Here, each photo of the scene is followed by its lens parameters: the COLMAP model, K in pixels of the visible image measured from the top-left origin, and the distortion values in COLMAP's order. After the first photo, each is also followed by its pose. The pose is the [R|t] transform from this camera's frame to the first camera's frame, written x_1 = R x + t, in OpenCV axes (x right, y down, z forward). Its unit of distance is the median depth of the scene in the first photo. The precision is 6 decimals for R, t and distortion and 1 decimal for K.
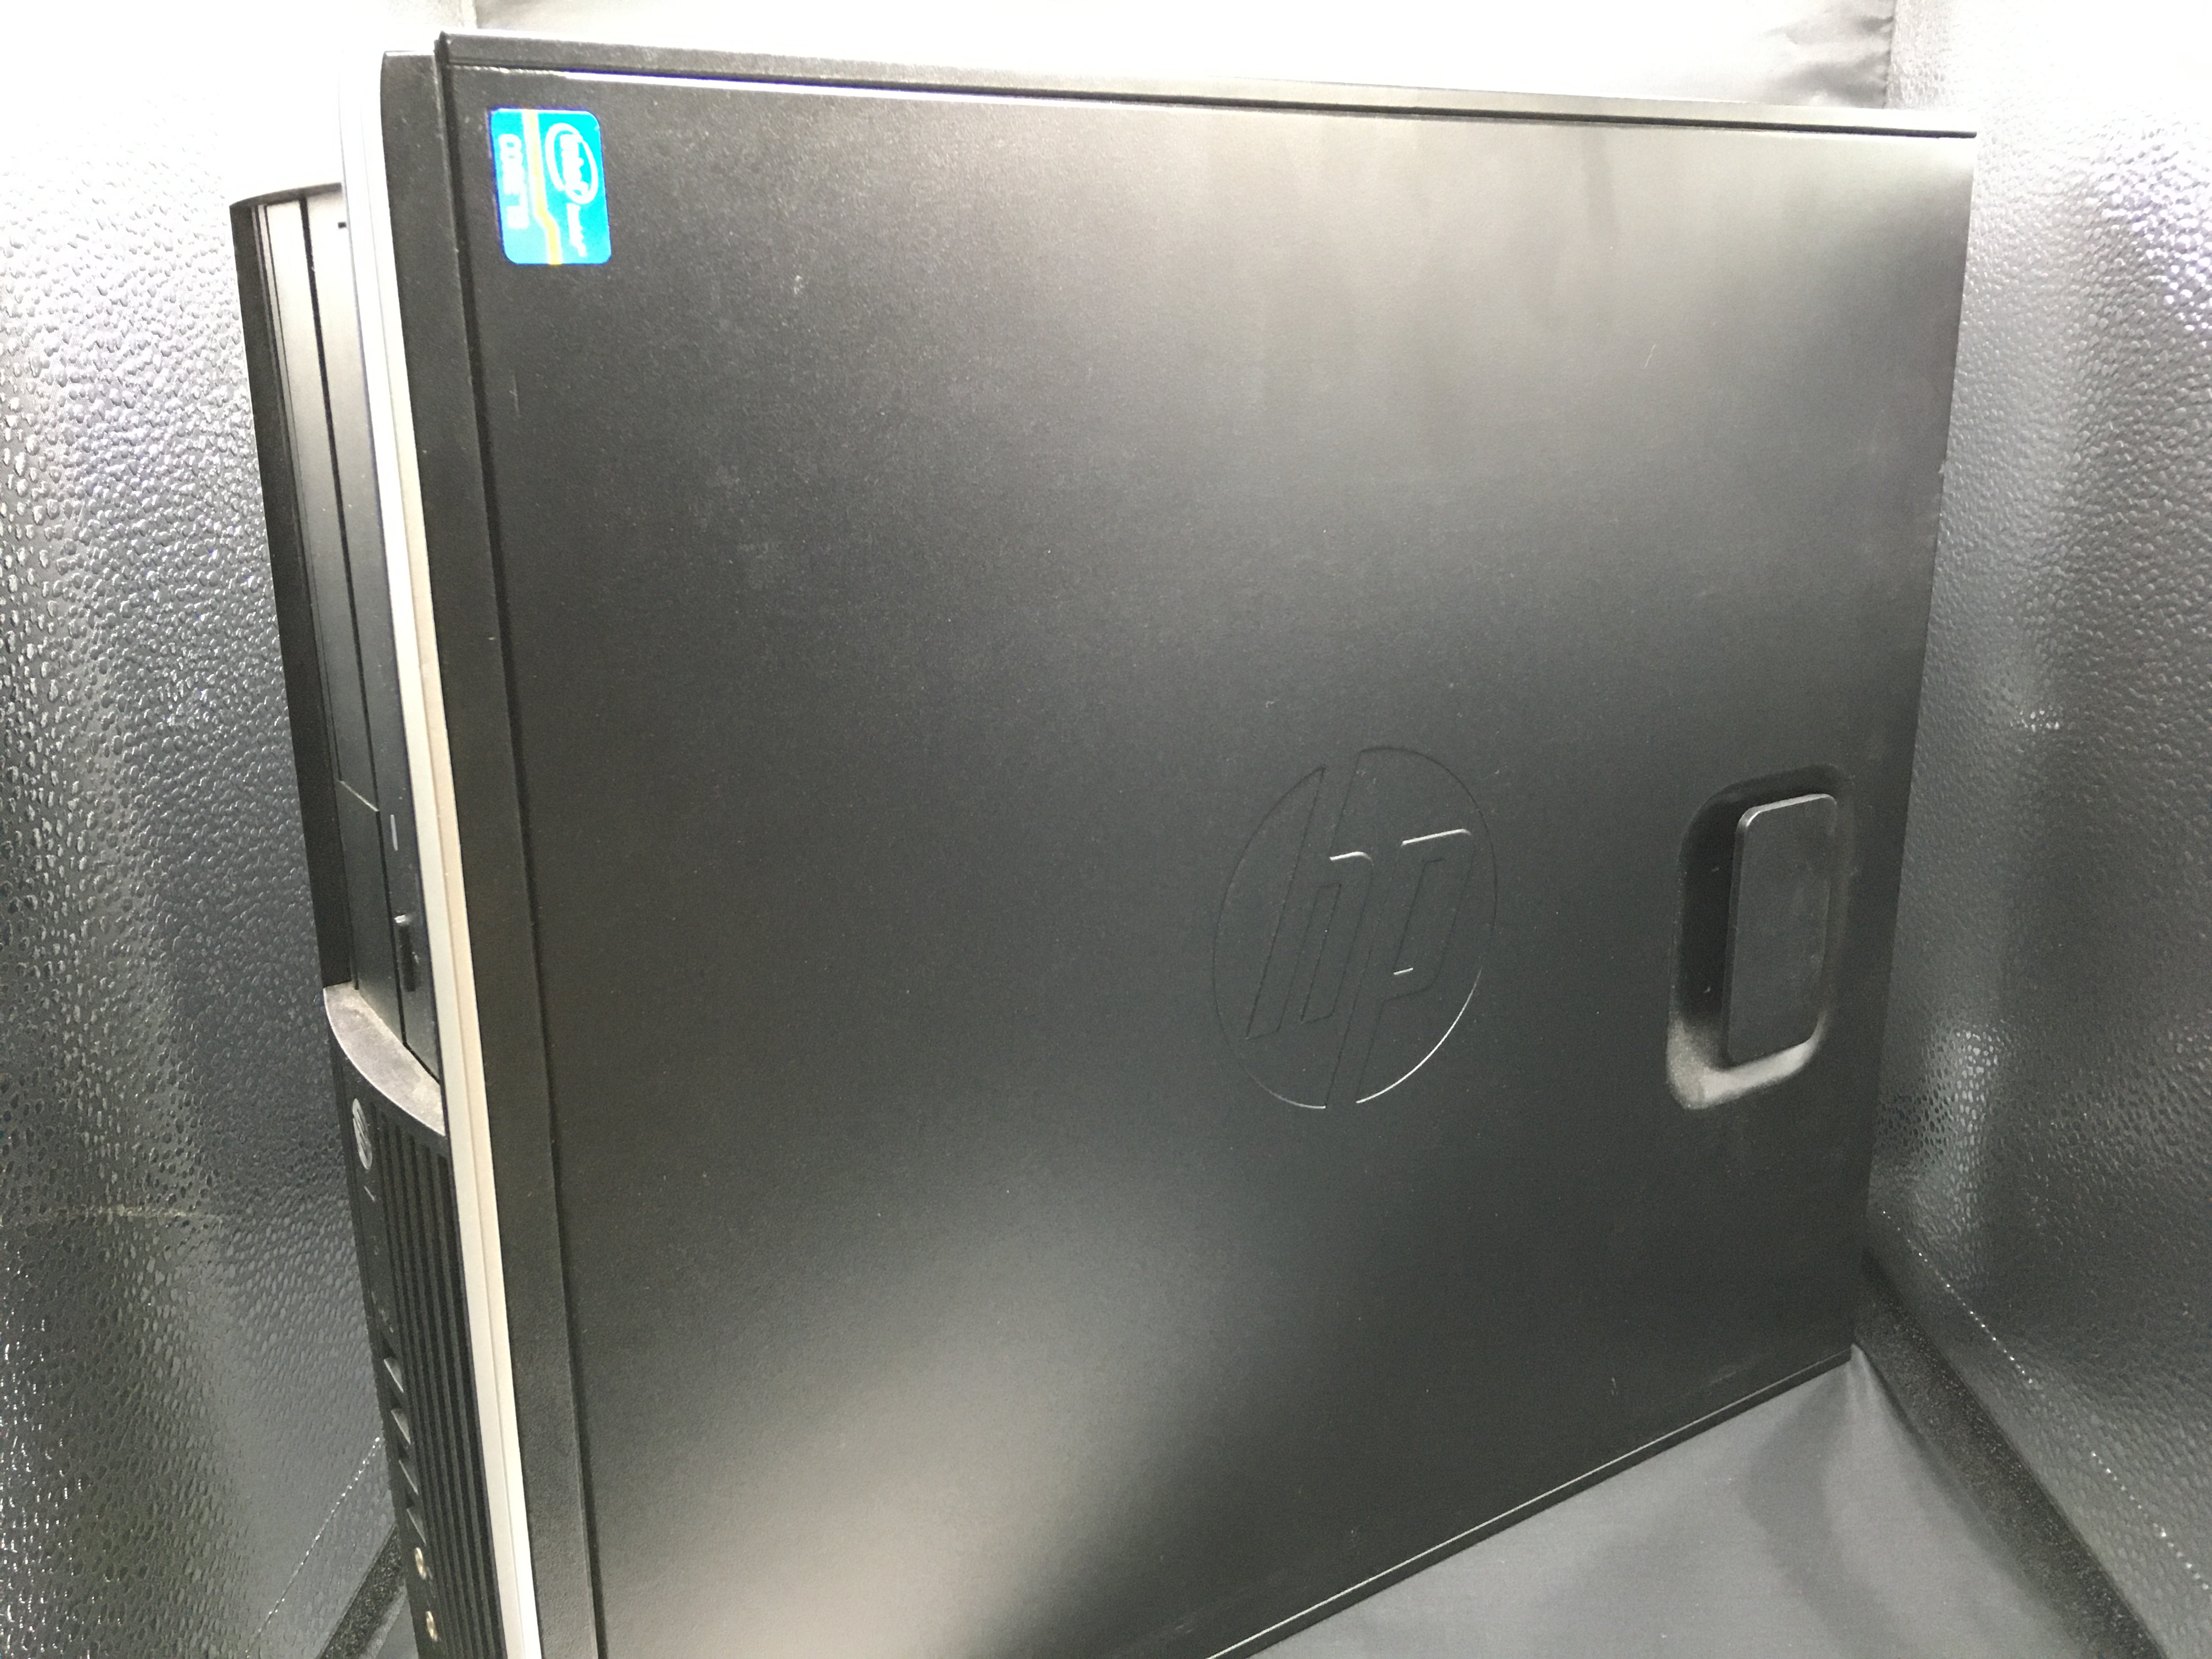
lens RADIAL K [[1869.1, 0, 1119.6], [0, 1869.1, 820.6], [0, 0, 1]] dist [0.102188, -0.153148]
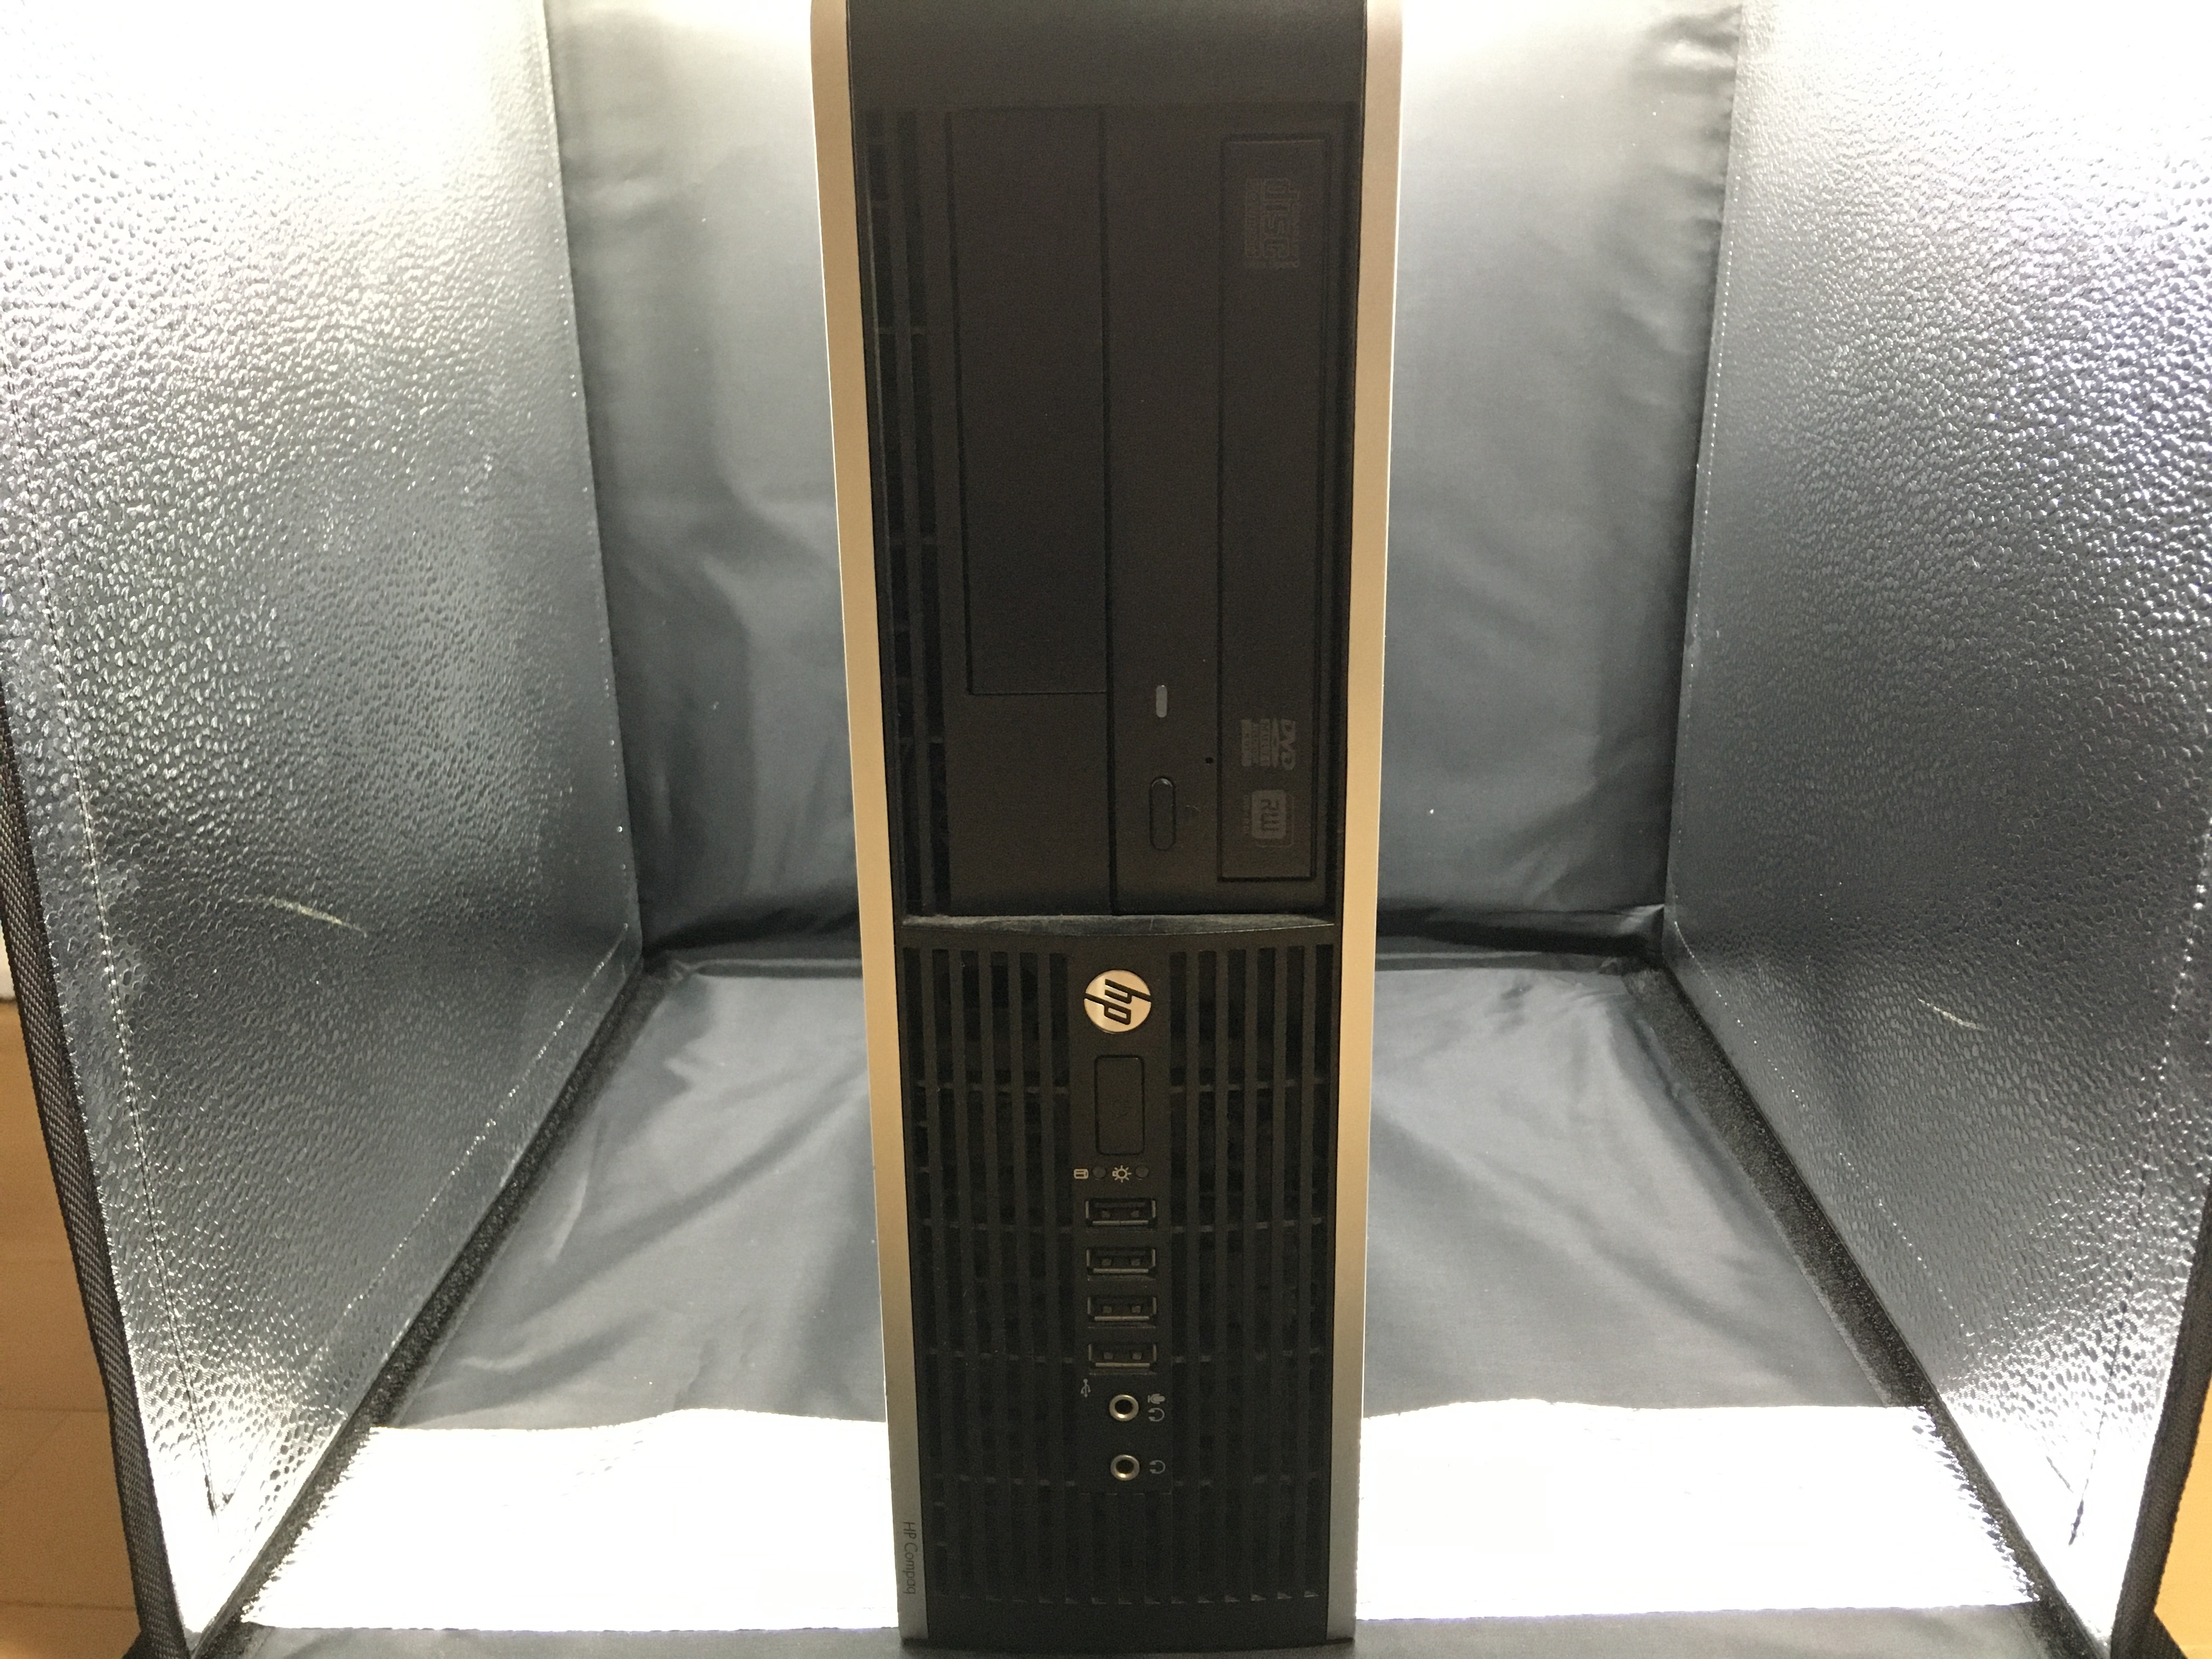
lens RADIAL K [[1869.1, 0, 1111.7], [0, 1869.1, 816.9], [0, 0, 1]] dist [0.102188, -0.153148]
pose [[0.999634, 0.006174, -0.026349, 0.073525], [-0.005265, 0.999394, 0.034409, 0.080903], [0.026545, -0.034258, 0.999060, -0.280471]]
